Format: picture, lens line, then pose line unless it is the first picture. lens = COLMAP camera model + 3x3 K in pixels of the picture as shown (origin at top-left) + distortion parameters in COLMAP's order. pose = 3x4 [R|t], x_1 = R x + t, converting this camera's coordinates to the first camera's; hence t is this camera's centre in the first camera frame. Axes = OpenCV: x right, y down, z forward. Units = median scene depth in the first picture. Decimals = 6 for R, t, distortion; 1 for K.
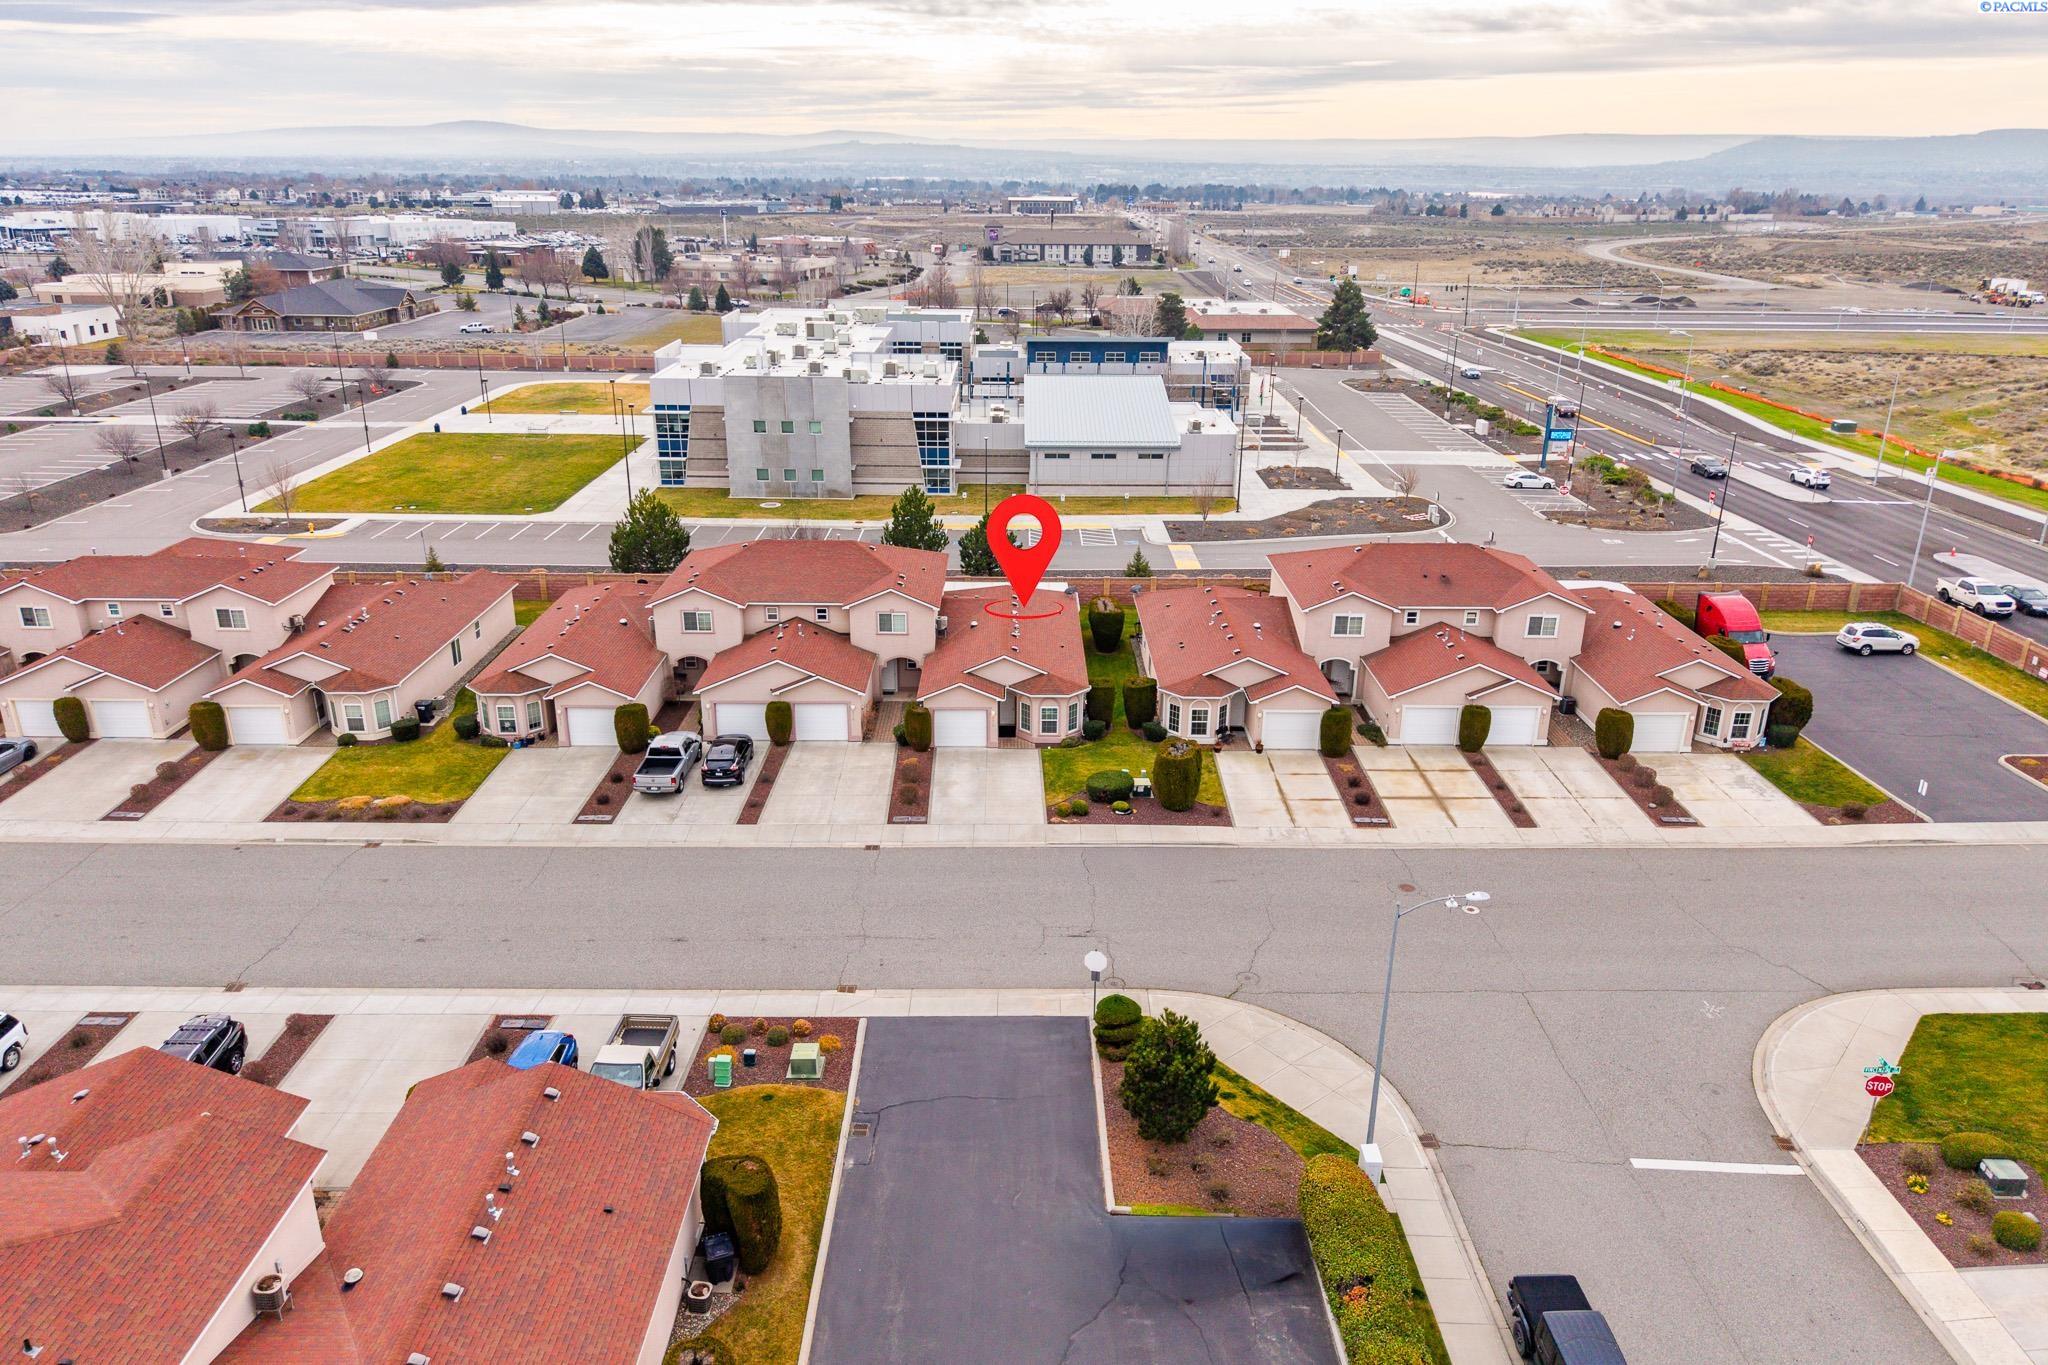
lens RADIAL K [[1380.9, 0, 1030.9], [0, 1380.9, 677.0], [0, 0, 1]] dist [0.024810, -0.029211]
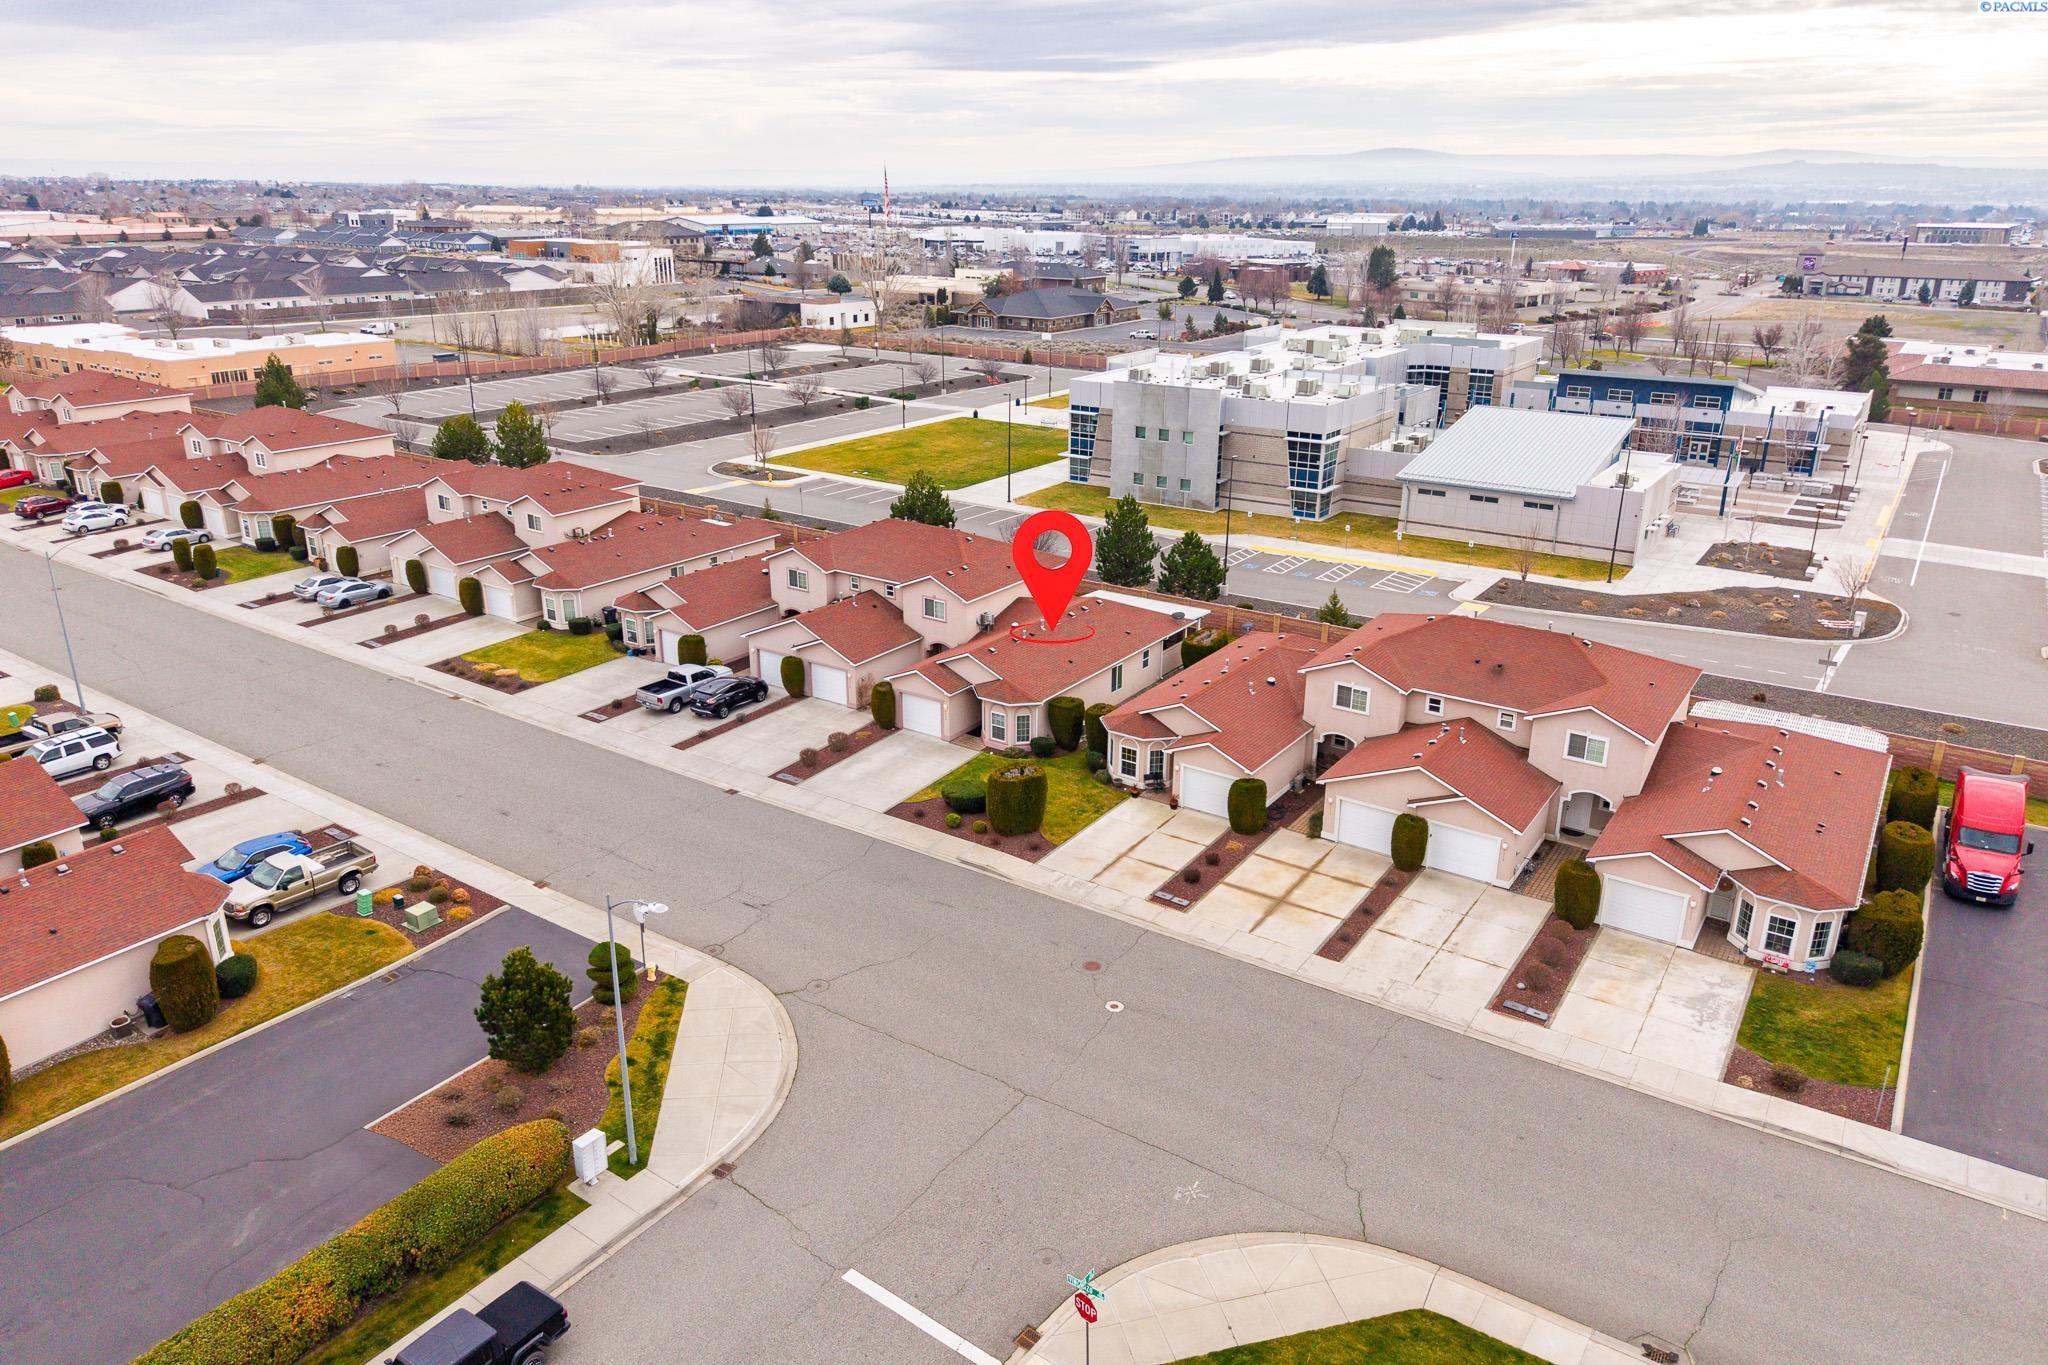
lens RADIAL K [[1380.9, 0, 1018.8], [0, 1380.9, 688.4], [0, 0, 1]] dist [0.024810, -0.029211]
pose [[0.815060, 0.193038, -0.546272, 0.526789], [-0.197787, 0.978927, 0.050820, -0.045538], [0.544571, 0.066624, 0.836065, 0.168387]]
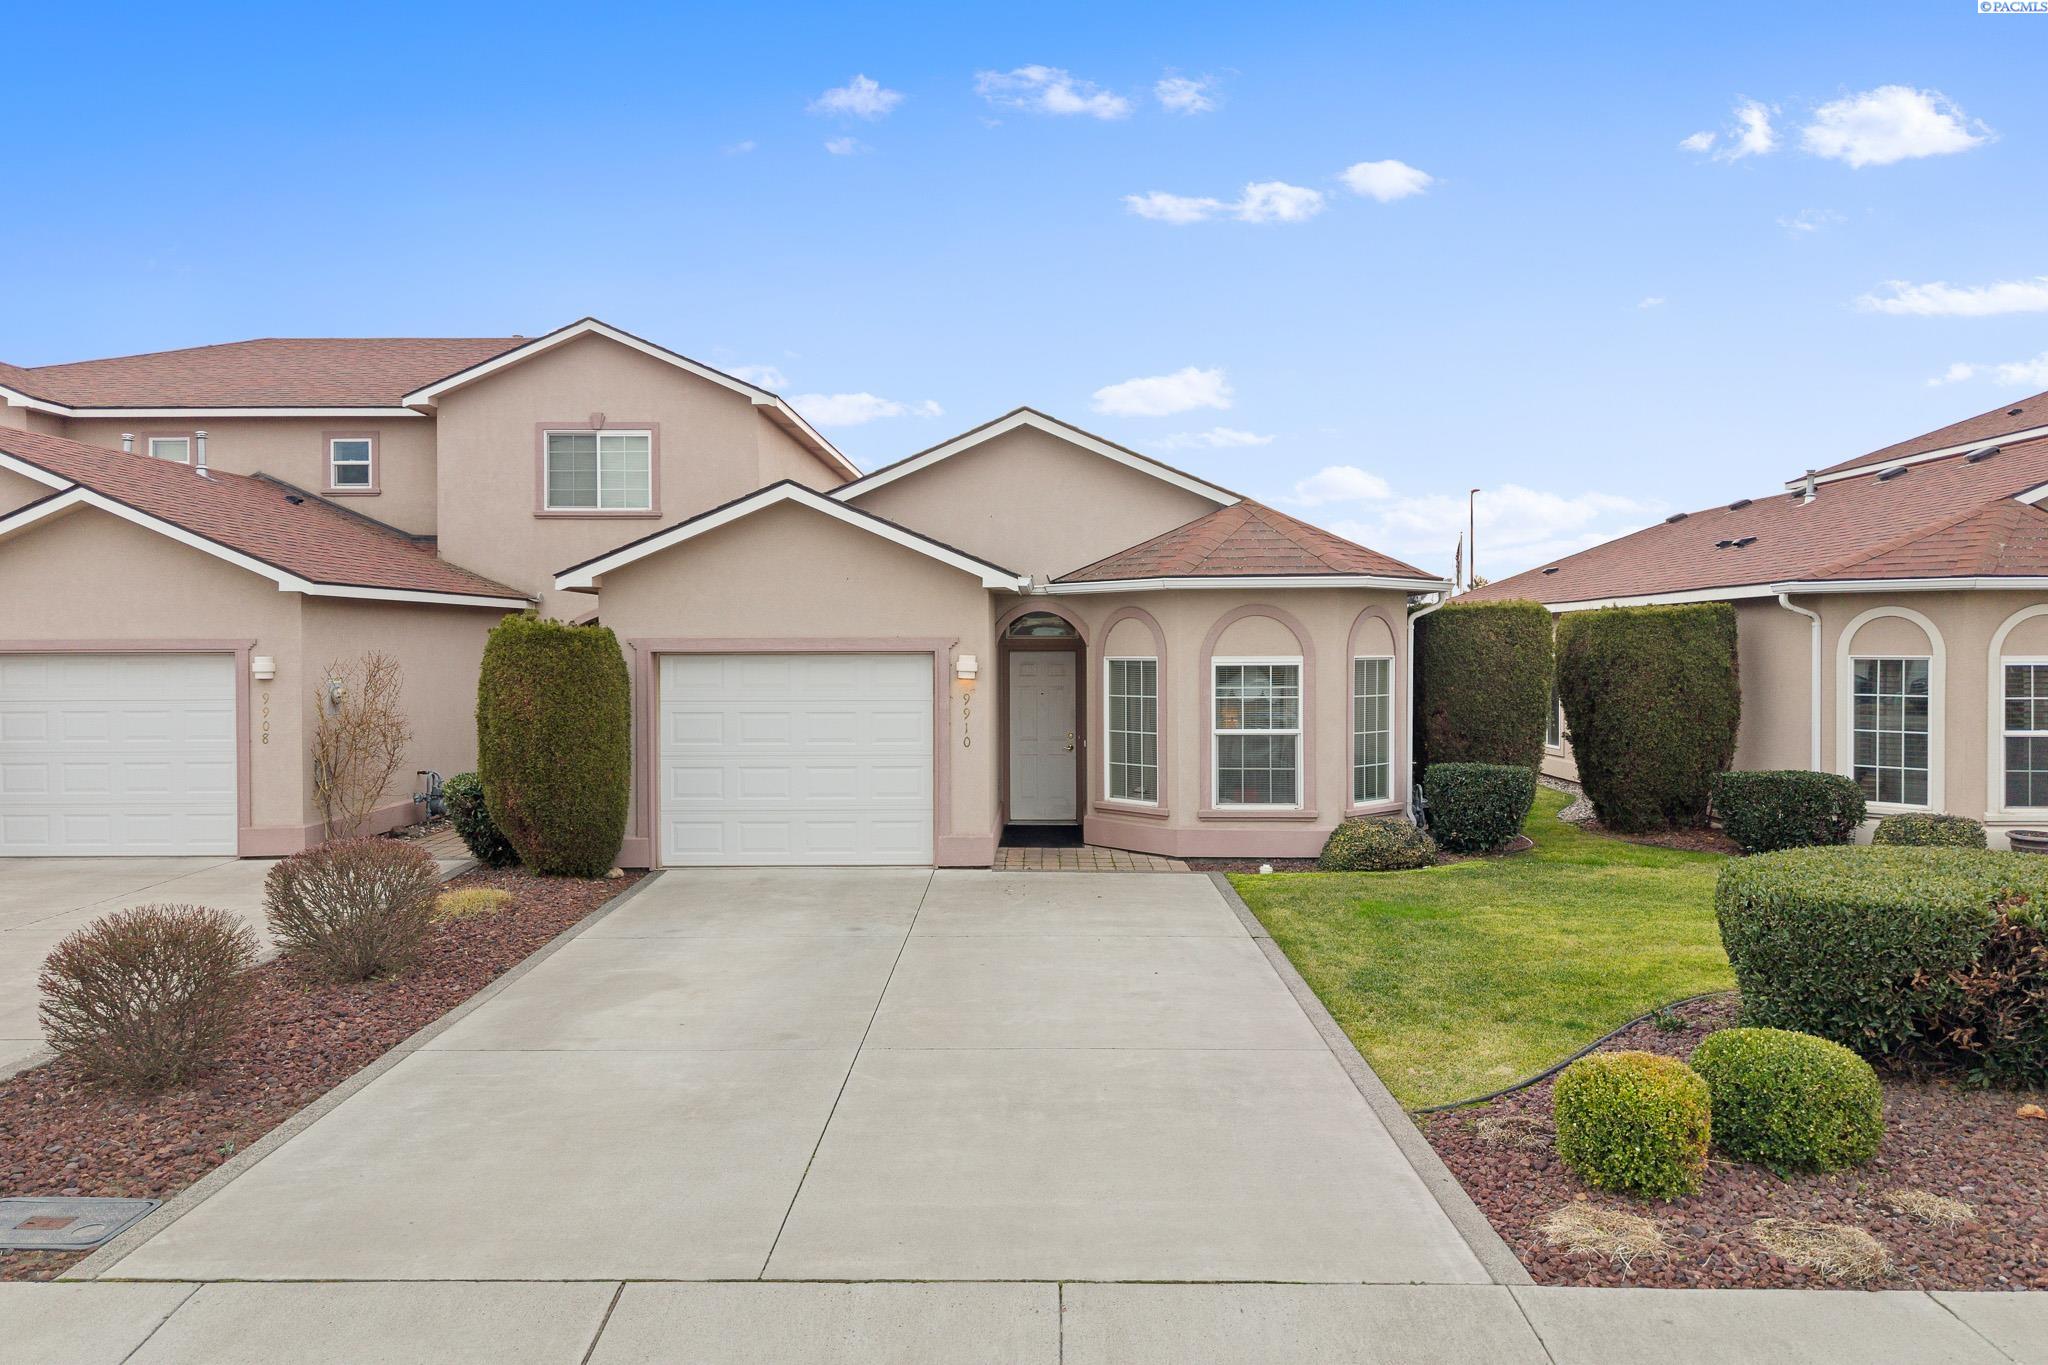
lens RADIAL K [[1380.9, 0, 1030.7], [0, 1380.9, 680.9], [0, 0, 1]] dist [0.024810, -0.029211]
pose [[0.999581, -0.008382, -0.027720, -0.012435], [-0.001307, 0.943166, -0.332321, 0.083964], [0.028930, 0.332218, 0.942759, 0.763826]]
